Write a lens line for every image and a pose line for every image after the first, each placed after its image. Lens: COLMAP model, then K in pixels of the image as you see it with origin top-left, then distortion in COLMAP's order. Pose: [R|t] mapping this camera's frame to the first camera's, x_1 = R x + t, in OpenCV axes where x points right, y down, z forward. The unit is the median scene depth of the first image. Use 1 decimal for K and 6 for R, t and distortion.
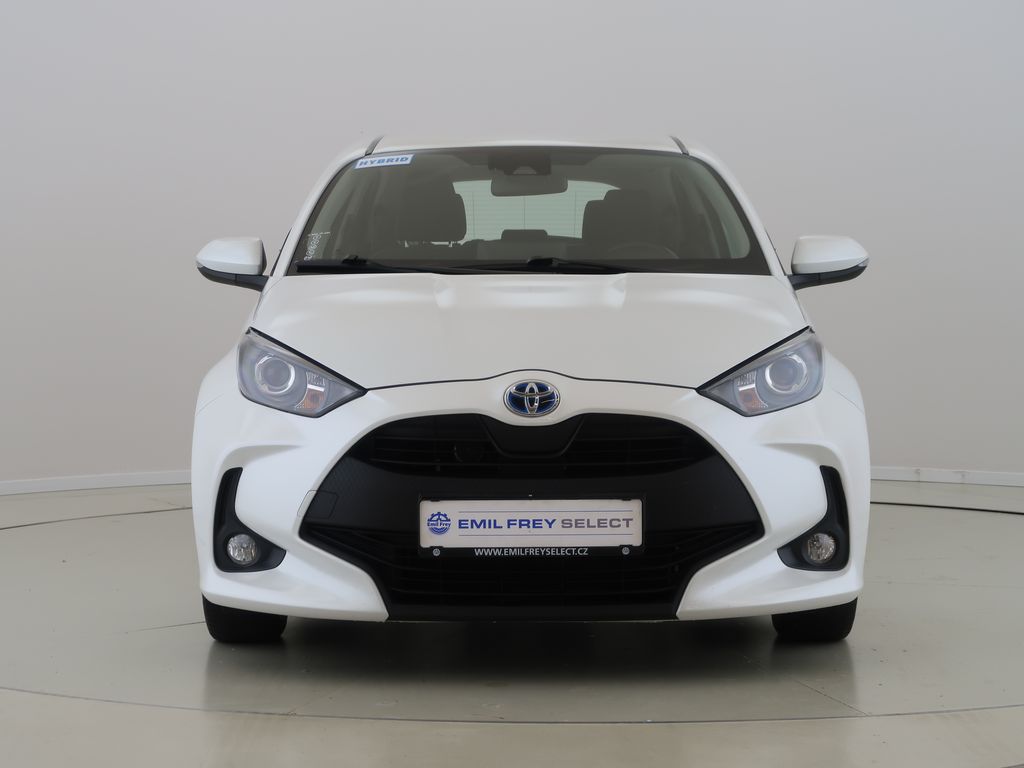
lens RADIAL K [[726.6, 0, 512.0], [0, 726.6, 384.0], [0, 0, 1]] dist [0.034545, 0.000334]
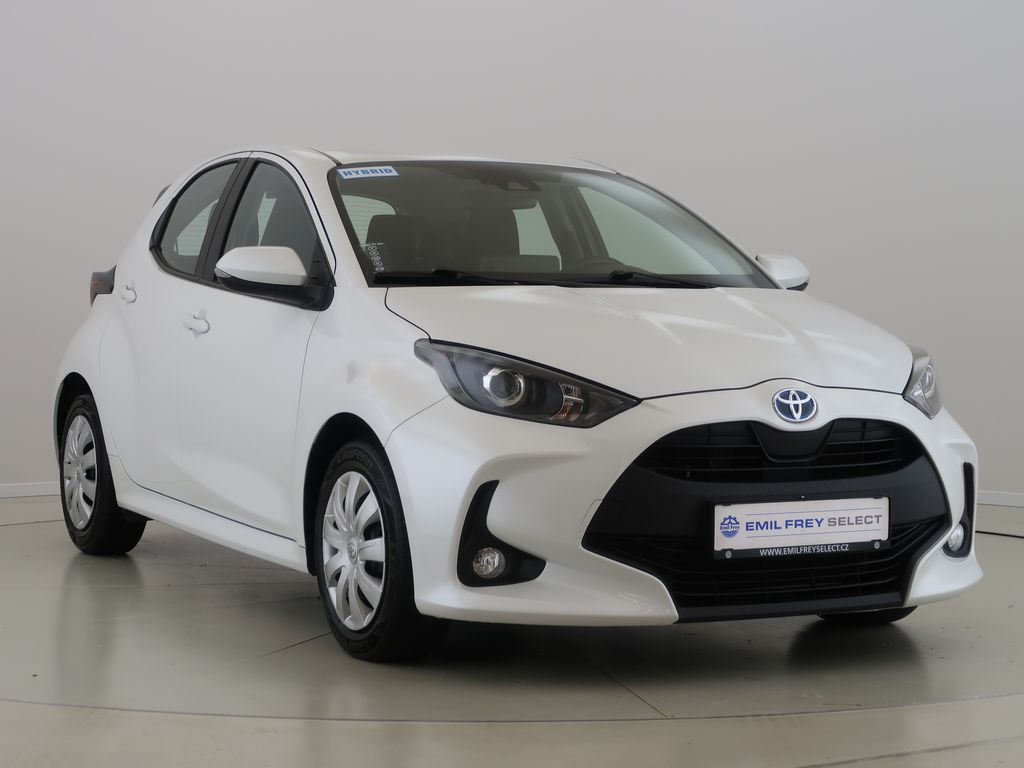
lens RADIAL K [[722.2, 0, 512.0], [0, 722.2, 384.0], [0, 0, 1]] dist [-0.002296, -0.000095]
pose [[0.986935, -0.010780, 0.160760, -0.555271], [0.013494, 0.999784, -0.015797, 0.000035], [-0.160555, 0.017760, 0.986867, 0.028053]]
